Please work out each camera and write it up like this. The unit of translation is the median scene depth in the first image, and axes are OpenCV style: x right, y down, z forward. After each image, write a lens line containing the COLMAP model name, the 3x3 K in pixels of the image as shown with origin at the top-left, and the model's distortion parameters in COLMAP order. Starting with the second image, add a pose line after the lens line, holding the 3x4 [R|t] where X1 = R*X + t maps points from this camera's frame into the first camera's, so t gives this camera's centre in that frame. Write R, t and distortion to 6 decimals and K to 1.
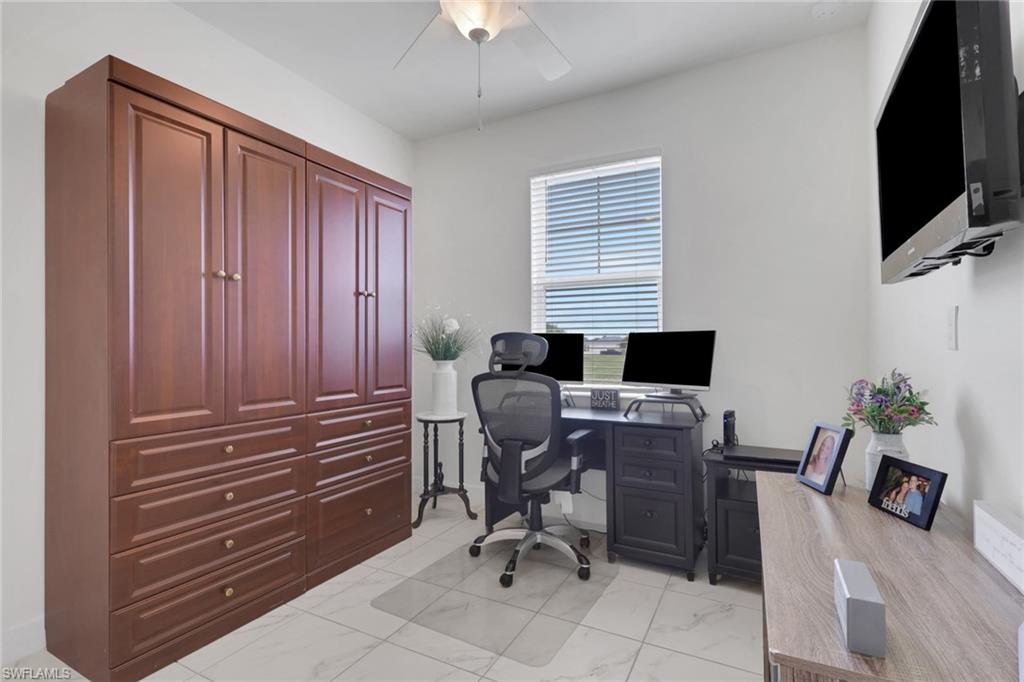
lens RADIAL K [[486.1, 0, 508.7], [0, 486.1, 344.9], [0, 0, 1]] dist [-0.000492, -0.000144]
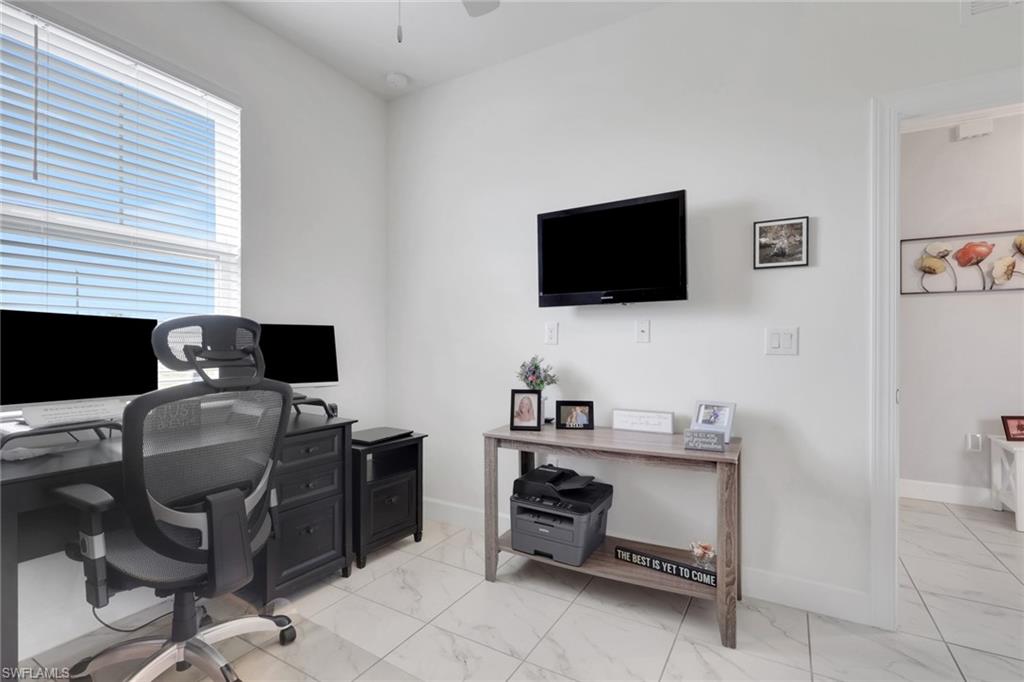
lens RADIAL K [[473.6, 0, 511.4], [0, 473.6, 355.9], [0, 0, 1]] dist [-0.001005, -0.000125]
pose [[0.047236, -0.007776, 0.998853, -0.578216], [-0.001237, 0.999968, 0.007844, 0.026633], [-0.998883, -0.001606, 0.047225, 0.625013]]
